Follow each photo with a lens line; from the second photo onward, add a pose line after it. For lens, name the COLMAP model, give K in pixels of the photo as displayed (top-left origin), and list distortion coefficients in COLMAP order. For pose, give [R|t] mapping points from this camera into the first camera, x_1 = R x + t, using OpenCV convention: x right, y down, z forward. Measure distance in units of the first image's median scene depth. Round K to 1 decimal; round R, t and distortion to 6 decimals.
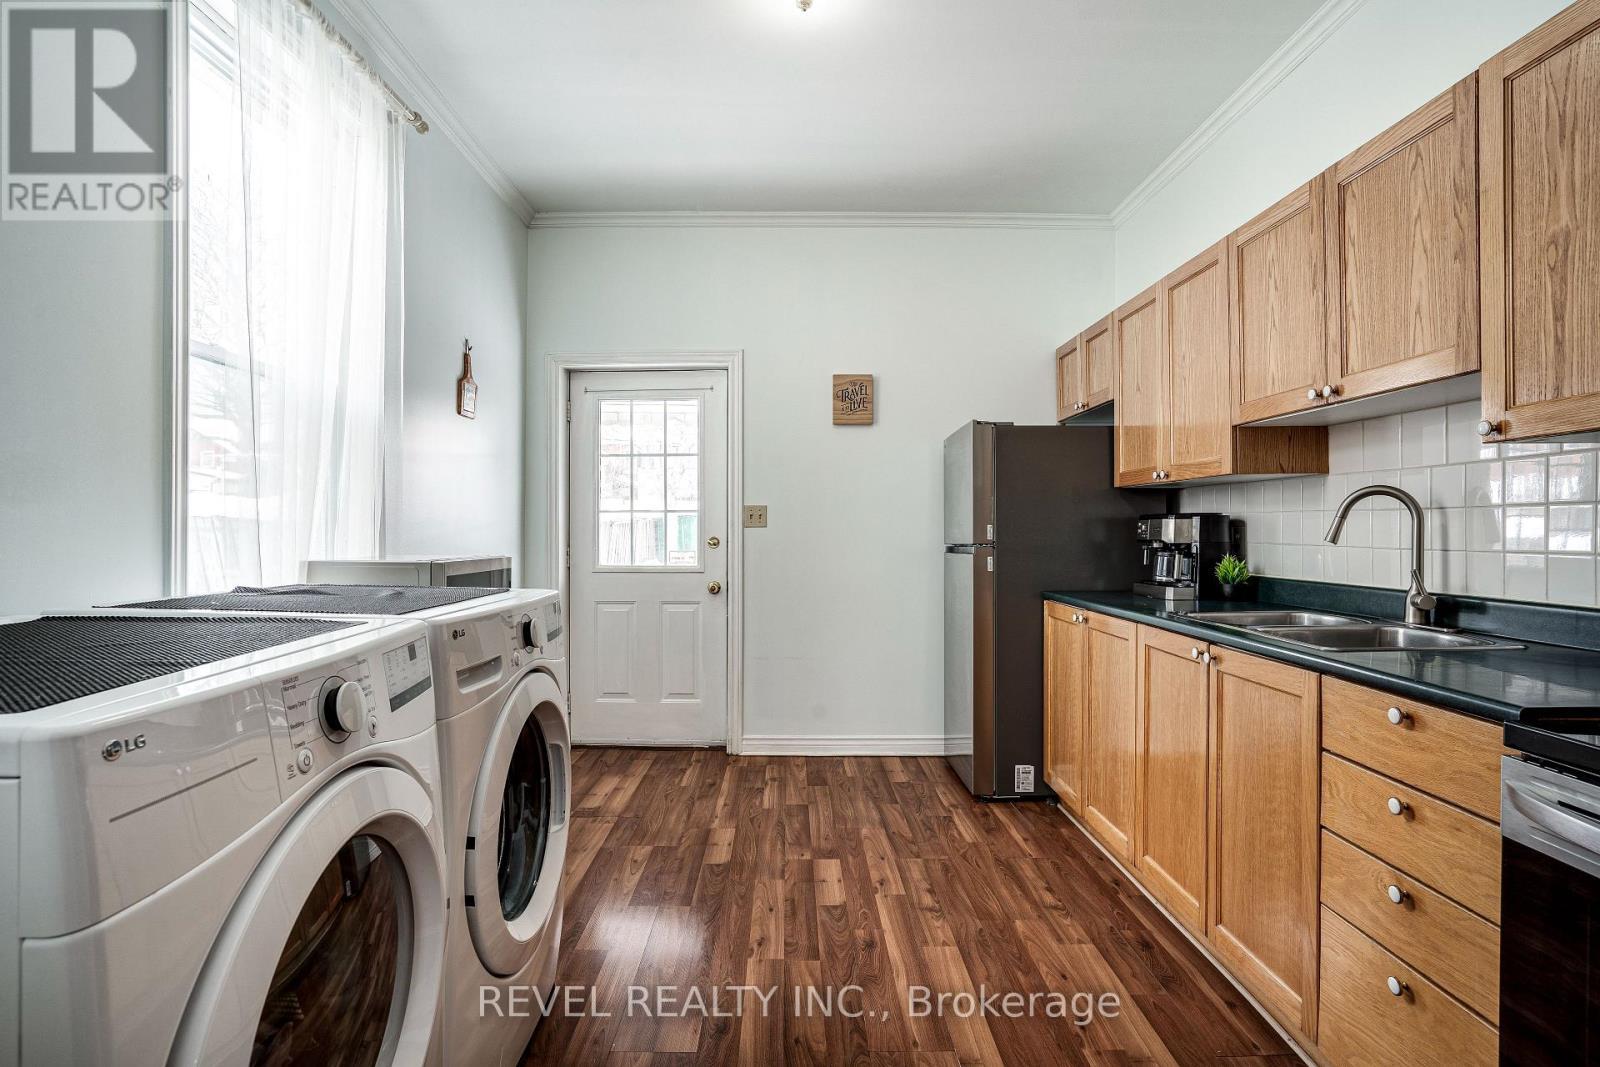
lens RADIAL K [[829.4, 0, 796.8], [0, 829.4, 525.7], [0, 0, 1]] dist [-0.038189, 0.023282]
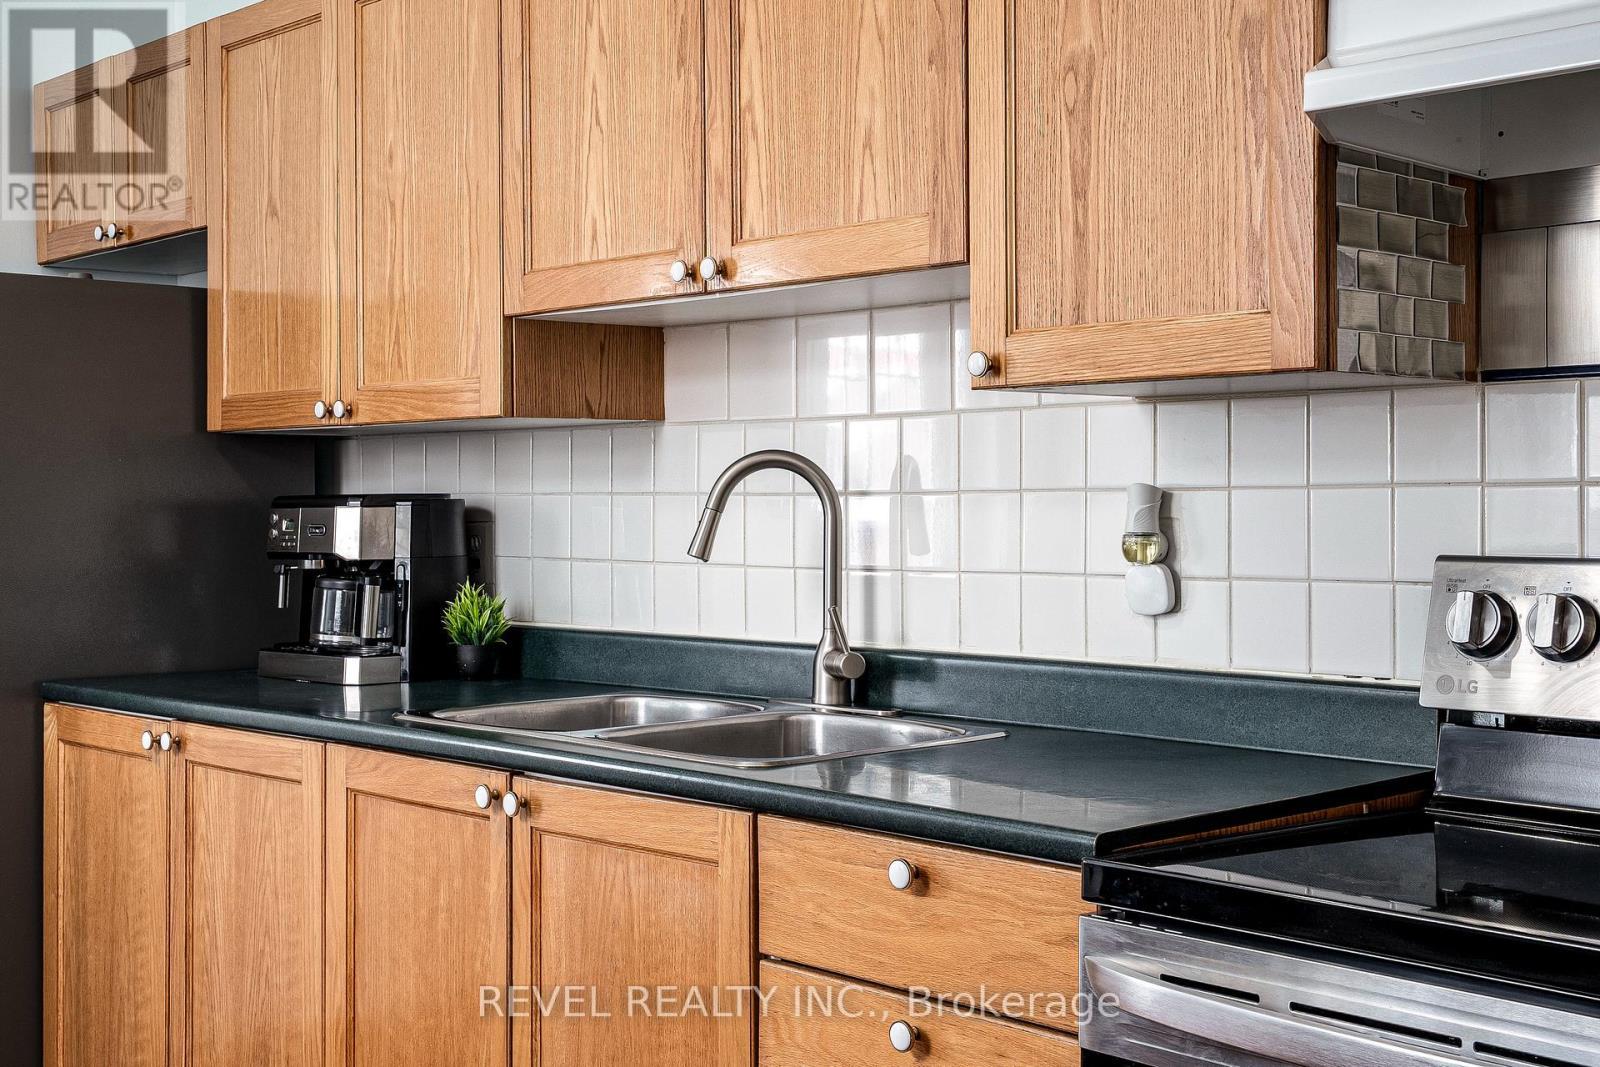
lens RADIAL K [[2025.1, 0, 799.9], [0, 2025.1, 497.1], [0, 0, 1]] dist [0.004685, 0.035382]
pose [[0.734883, 0.003094, 0.678187, -0.177184], [-0.001044, 0.999994, -0.003432, -0.014603], [-0.678193, 0.001814, 0.734881, 0.016783]]
